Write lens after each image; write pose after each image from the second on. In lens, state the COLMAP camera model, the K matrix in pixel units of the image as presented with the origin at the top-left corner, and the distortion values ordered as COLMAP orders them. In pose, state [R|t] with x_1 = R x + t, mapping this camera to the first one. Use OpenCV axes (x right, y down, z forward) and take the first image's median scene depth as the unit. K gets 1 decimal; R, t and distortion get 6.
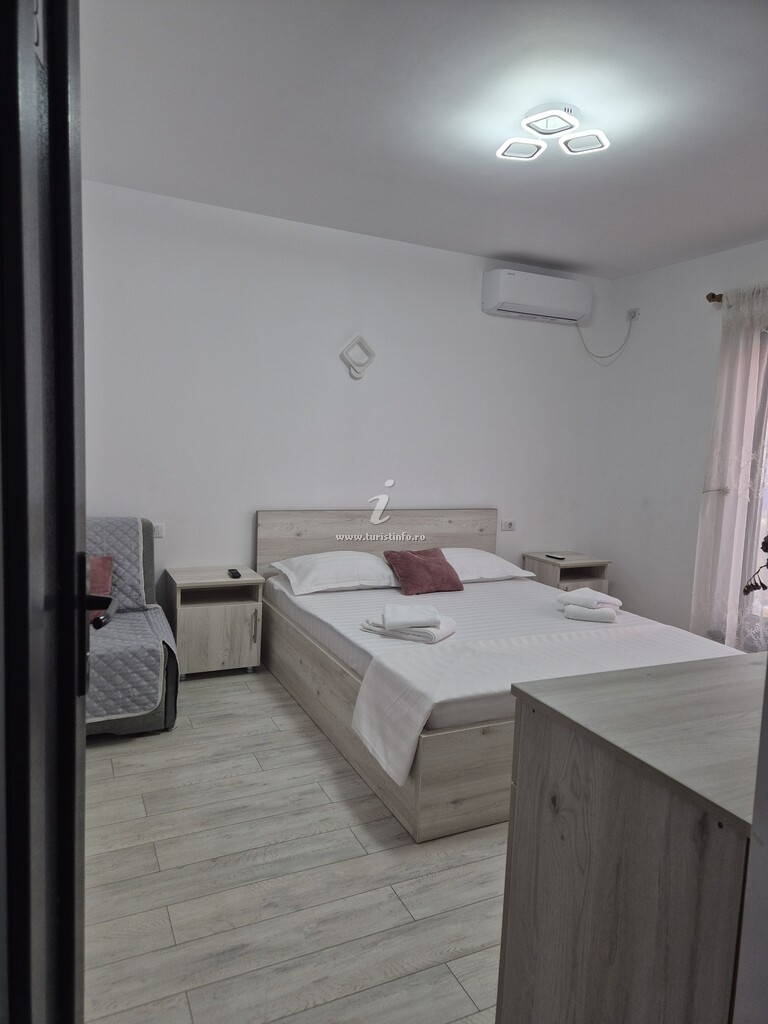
lens RADIAL K [[679.6, 0, 389.4], [0, 679.6, 514.4], [0, 0, 1]] dist [0.045186, -0.015565]
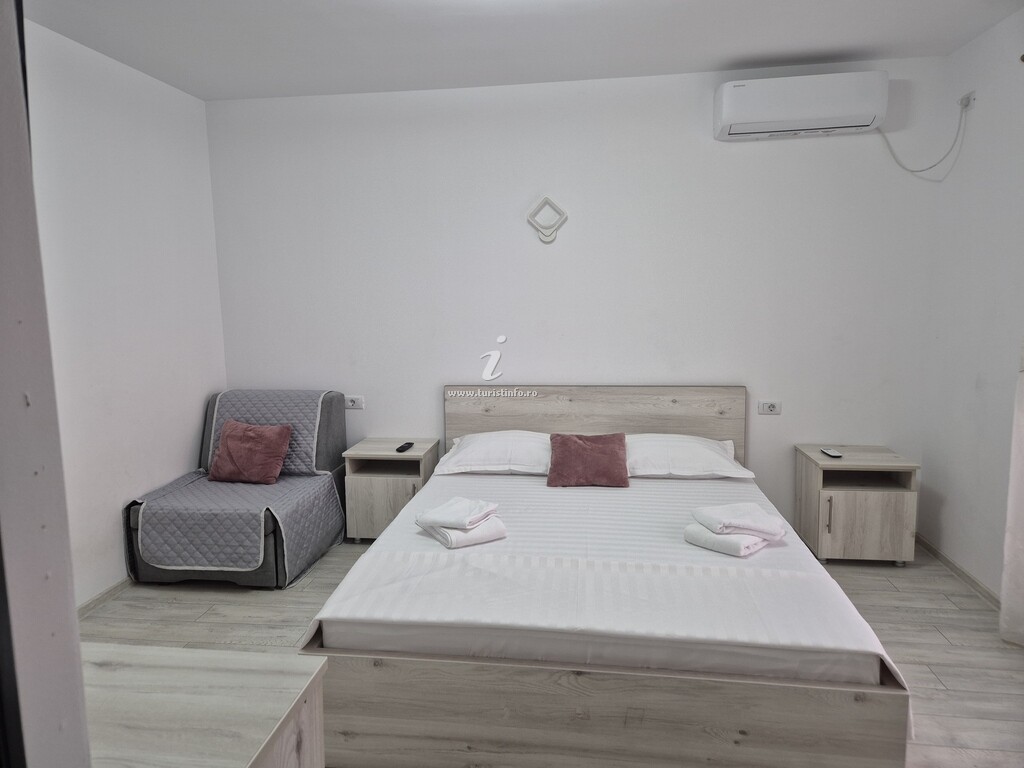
lens RADIAL K [[679.6, 0, 510.1], [0, 679.6, 380.4], [0, 0, 1]] dist [0.045186, -0.015565]
pose [[0.828959, 0.020196, -0.558944, 0.467901], [-0.010261, 0.999729, 0.020904, -0.036339], [0.559215, -0.011593, 0.828942, 0.236170]]
